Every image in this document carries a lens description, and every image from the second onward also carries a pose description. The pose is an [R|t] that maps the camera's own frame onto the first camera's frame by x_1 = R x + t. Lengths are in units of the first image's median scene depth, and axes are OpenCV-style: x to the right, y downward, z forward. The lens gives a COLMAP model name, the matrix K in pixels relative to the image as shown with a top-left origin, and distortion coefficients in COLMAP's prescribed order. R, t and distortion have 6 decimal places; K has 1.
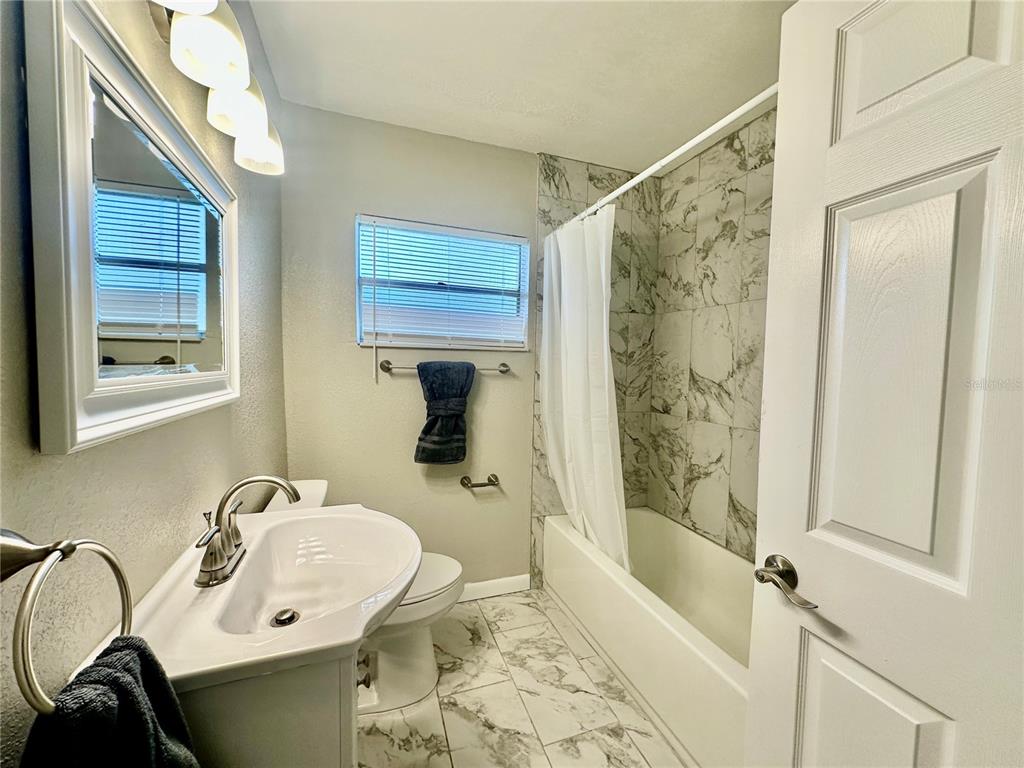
lens RADIAL K [[407.9, 0, 512.3], [0, 407.9, 384.1], [0, 0, 1]] dist [-0.005504, 0.002061]
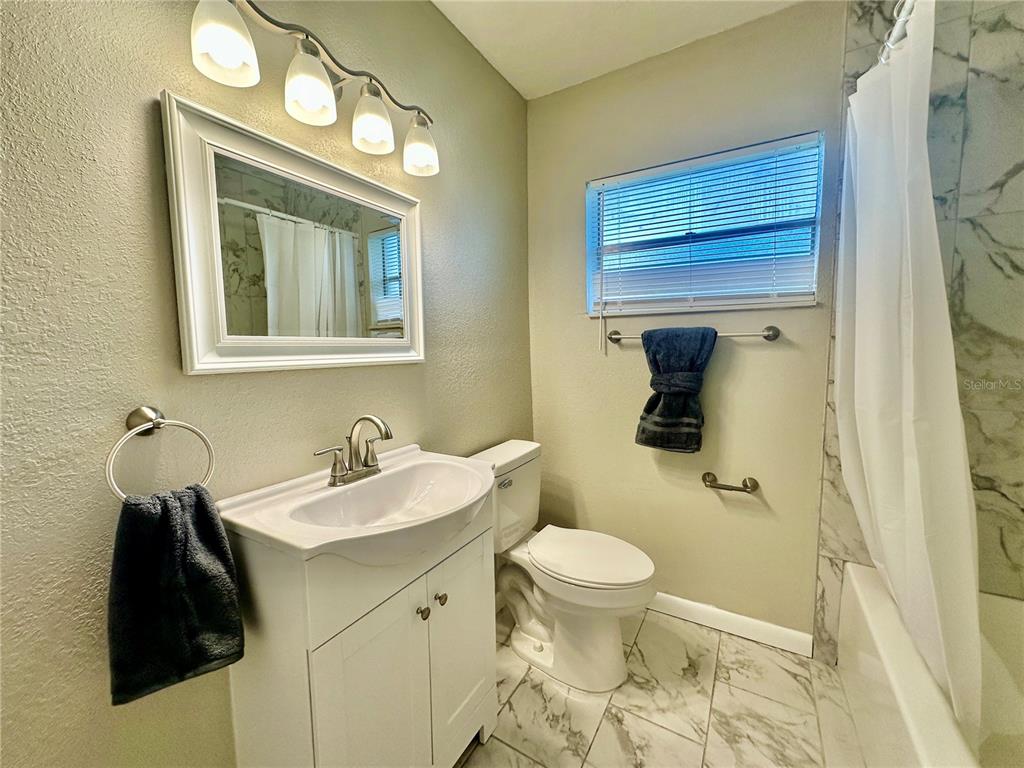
lens RADIAL K [[407.9, 0, 511.4], [0, 407.9, 385.1], [0, 0, 1]] dist [-0.005504, 0.002061]
pose [[0.628421, 0.042231, -0.776726, 0.275321], [-0.011984, 0.998932, 0.044617, 0.027686], [0.777781, -0.018730, 0.628257, 0.223519]]
